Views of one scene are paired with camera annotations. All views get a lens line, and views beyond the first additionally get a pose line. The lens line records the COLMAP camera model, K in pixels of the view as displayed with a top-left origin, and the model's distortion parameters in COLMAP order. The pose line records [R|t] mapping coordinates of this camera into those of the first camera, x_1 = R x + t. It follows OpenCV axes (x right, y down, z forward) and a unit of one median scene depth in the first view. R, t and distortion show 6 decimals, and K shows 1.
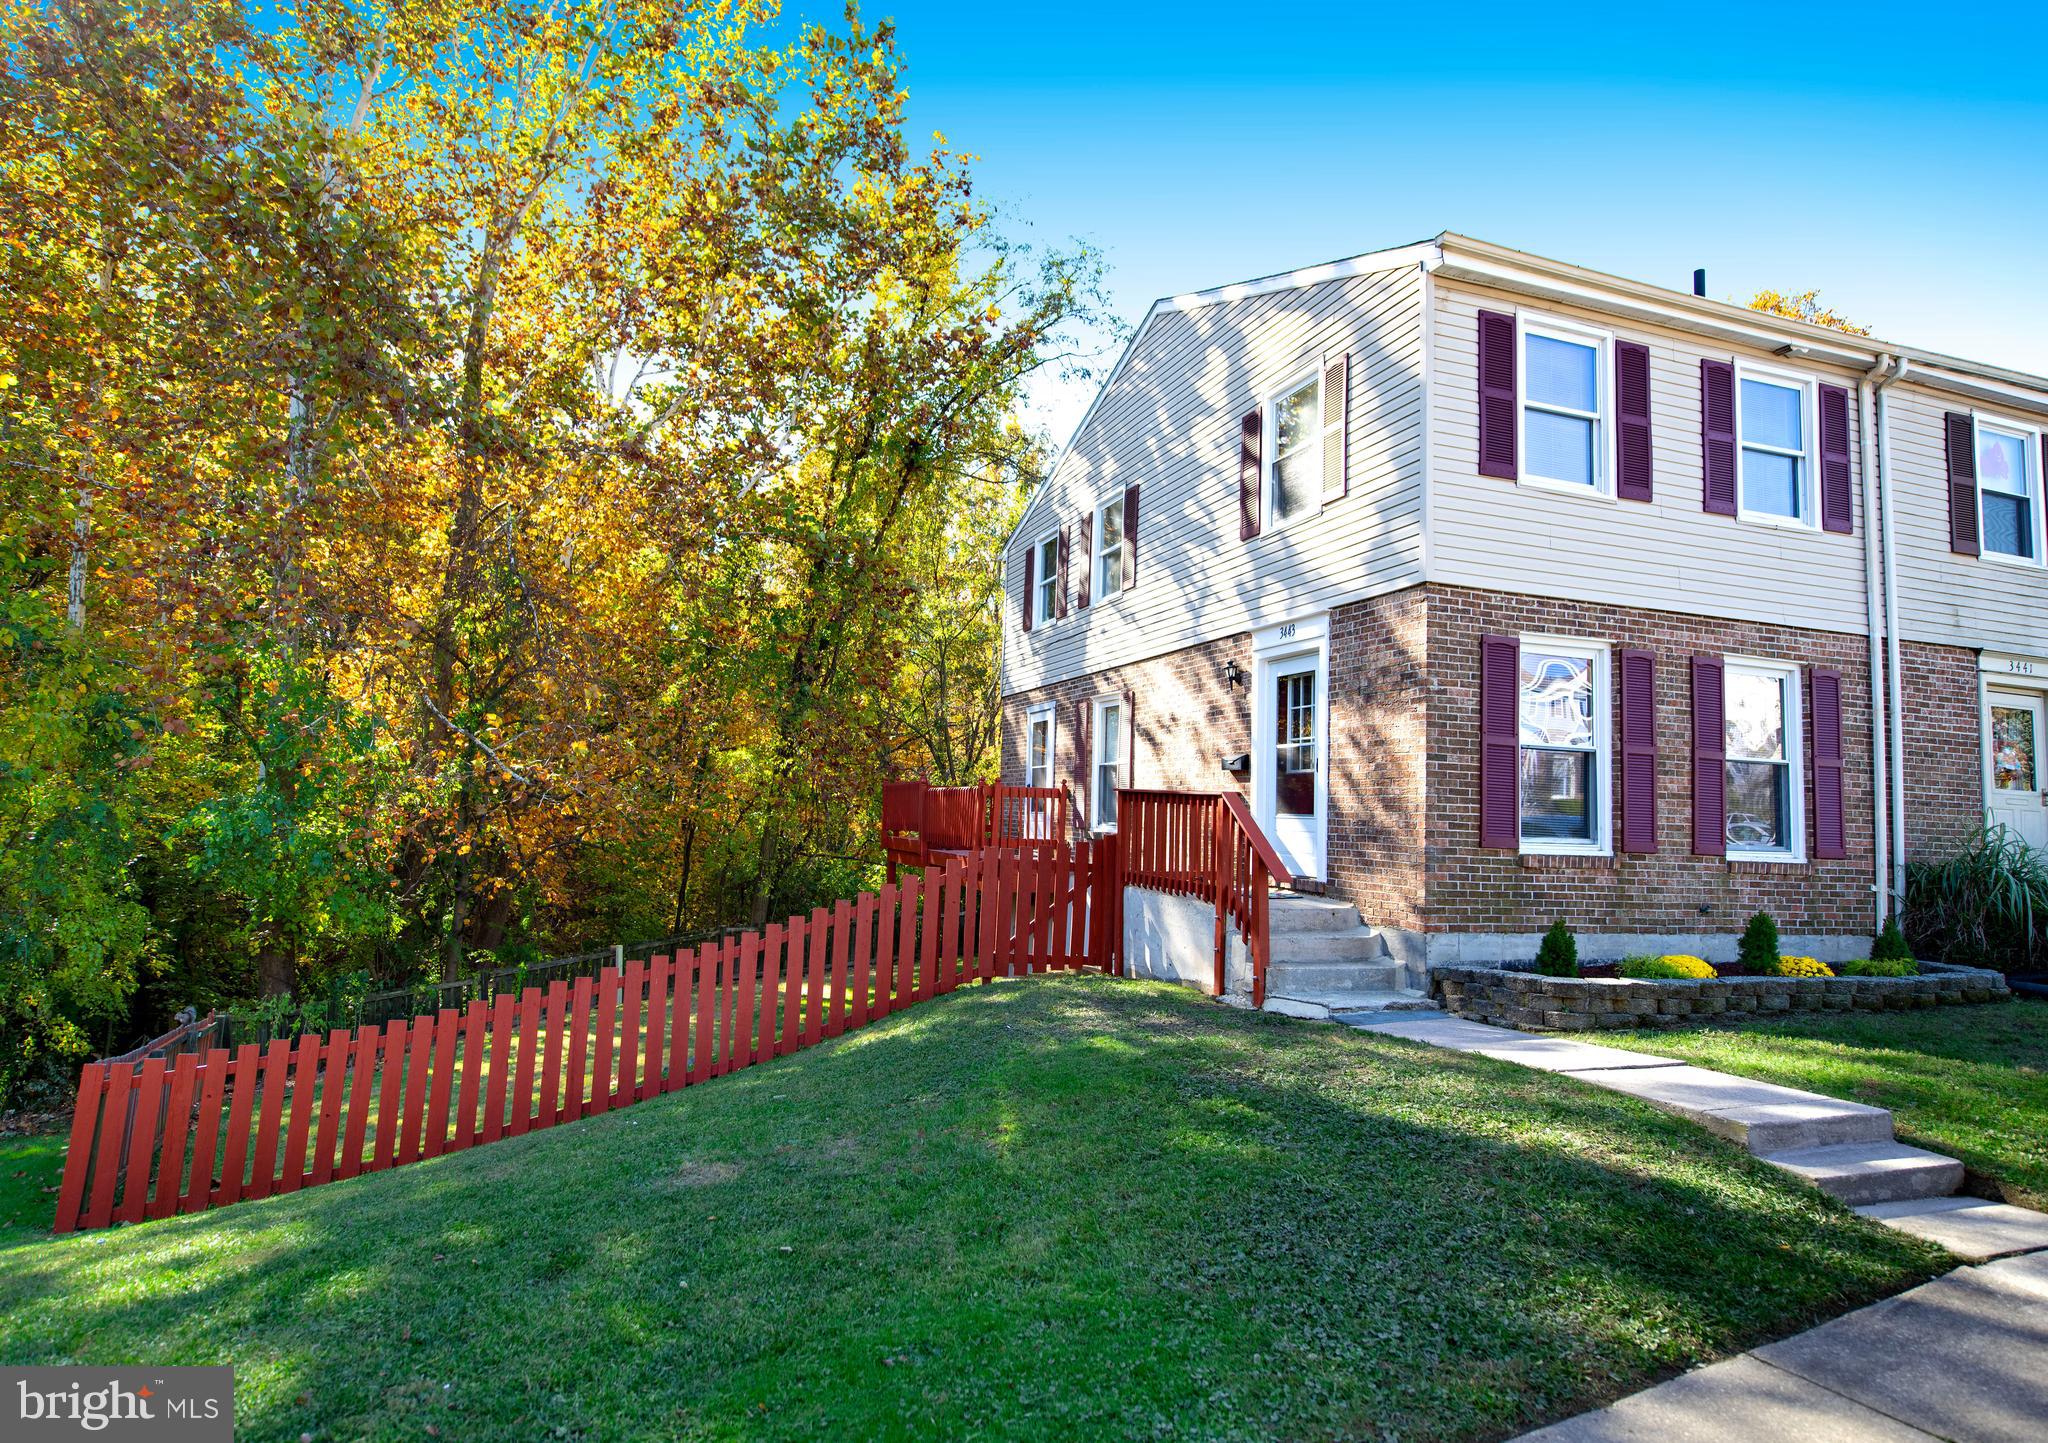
lens RADIAL K [[1122.2, 0, 1019.6], [0, 1122.2, 712.3], [0, 0, 1]] dist [0.000420, -0.001390]
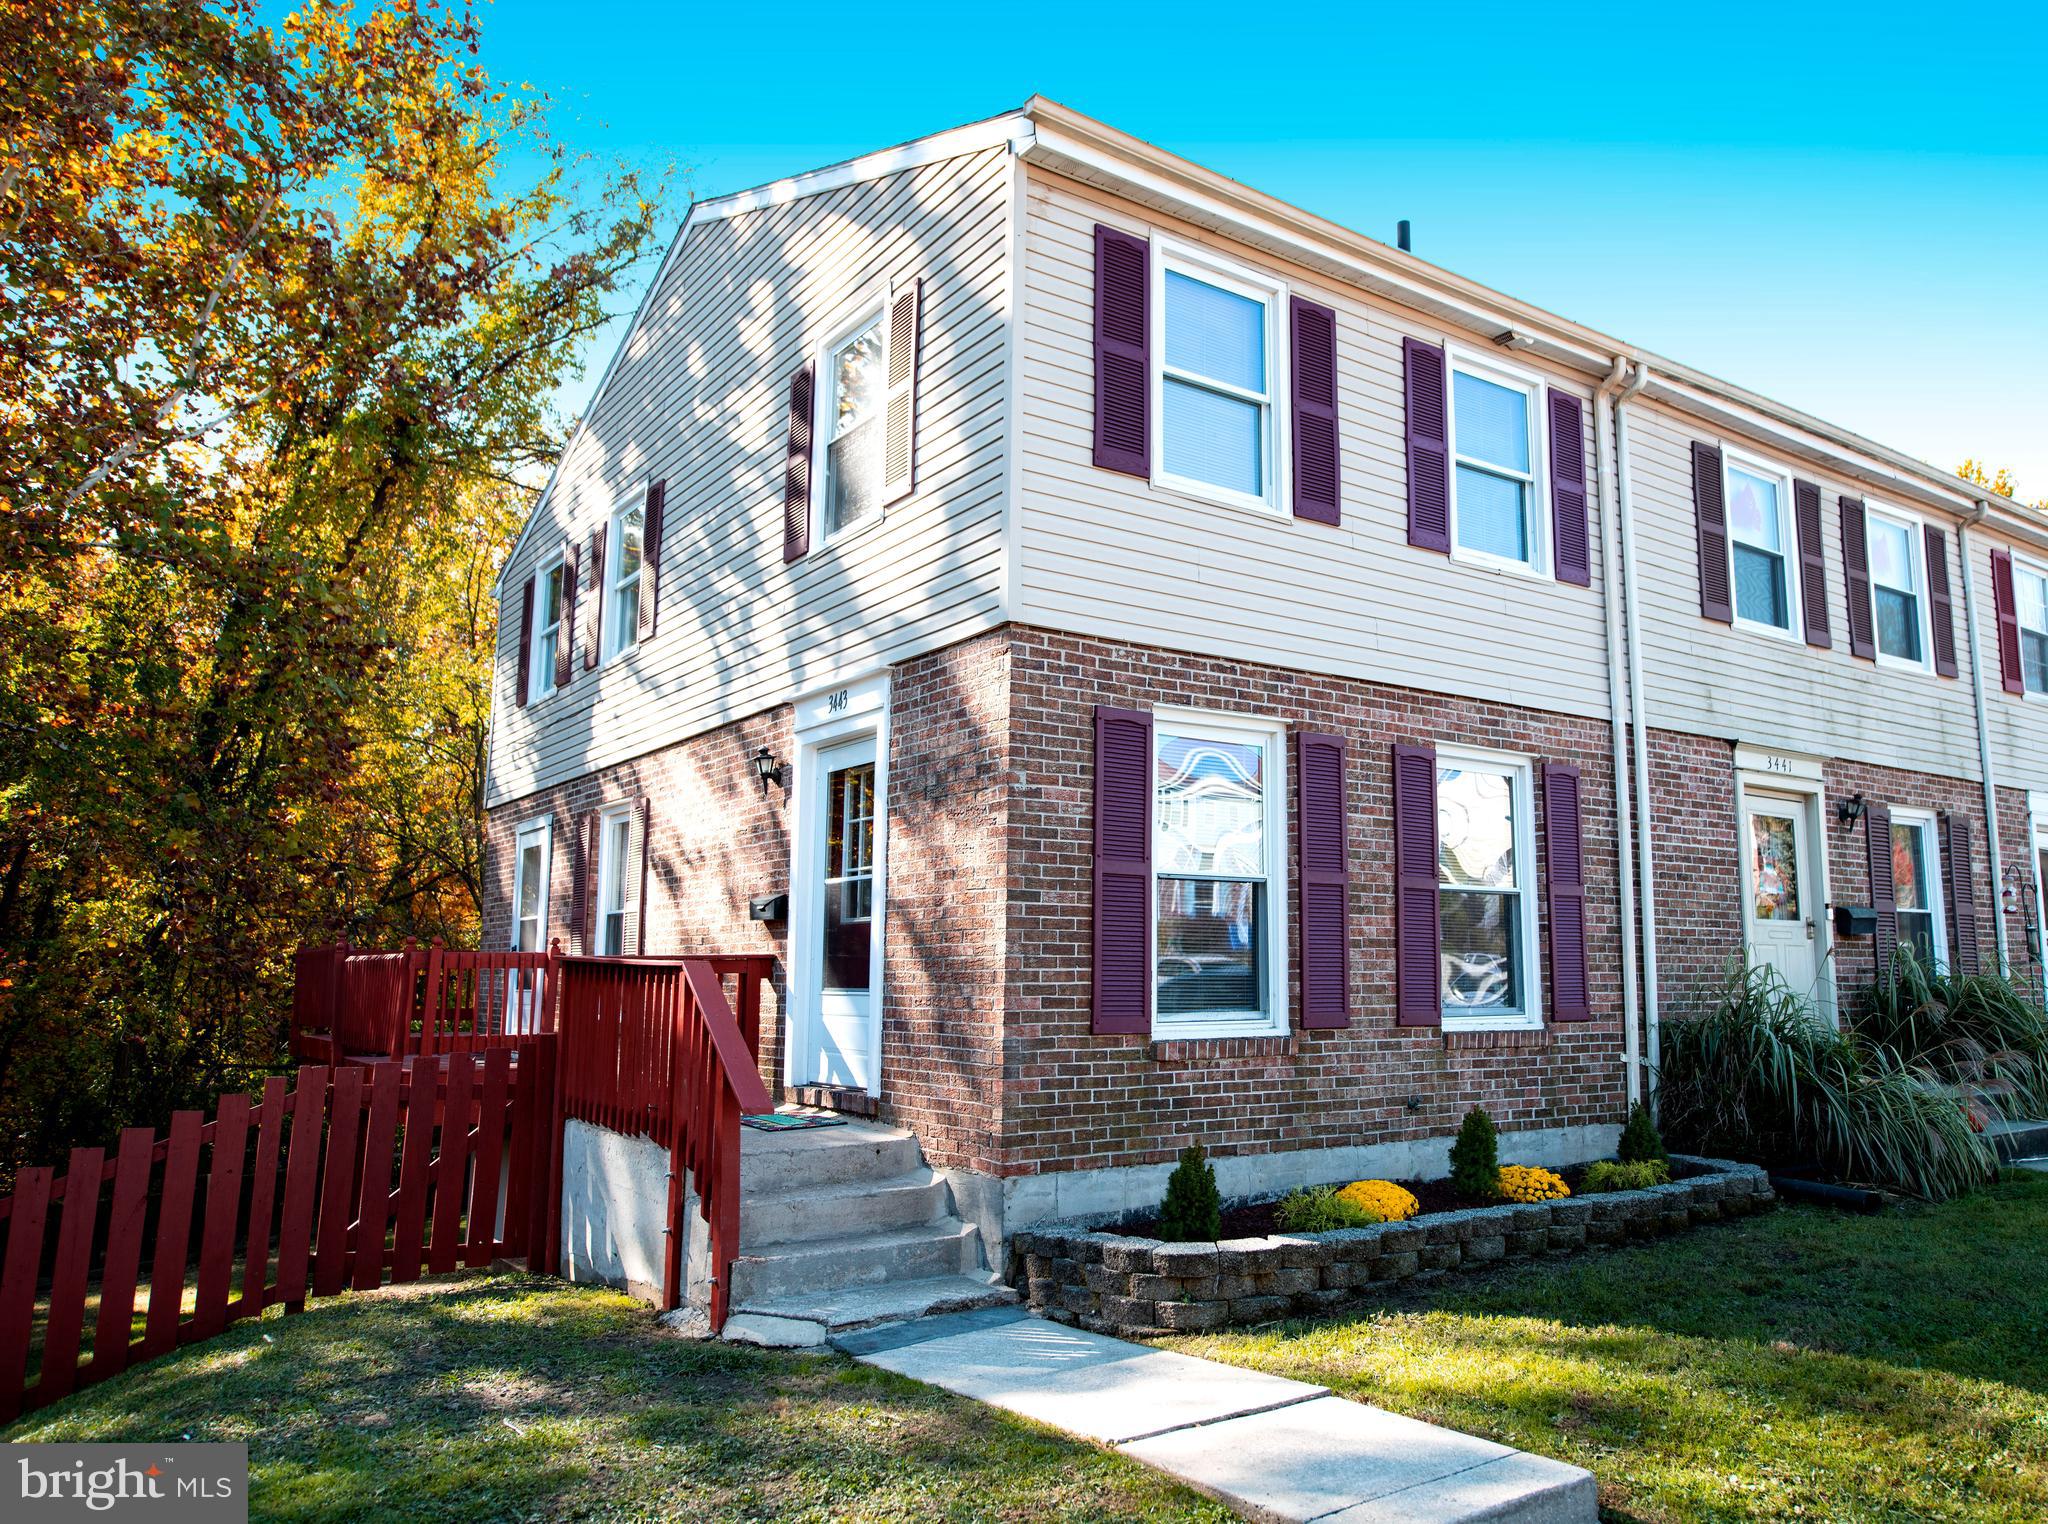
lens RADIAL K [[1468.4, 0, 1149.3], [0, 1468.4, 757.9], [0, 0, 1]] dist [0.007513, 0.003833]
pose [[0.951718, 0.007424, 0.306885, 0.163373], [0.008018, 0.998765, -0.049026, 0.002941], [-0.306870, 0.049120, 0.950483, 0.161385]]
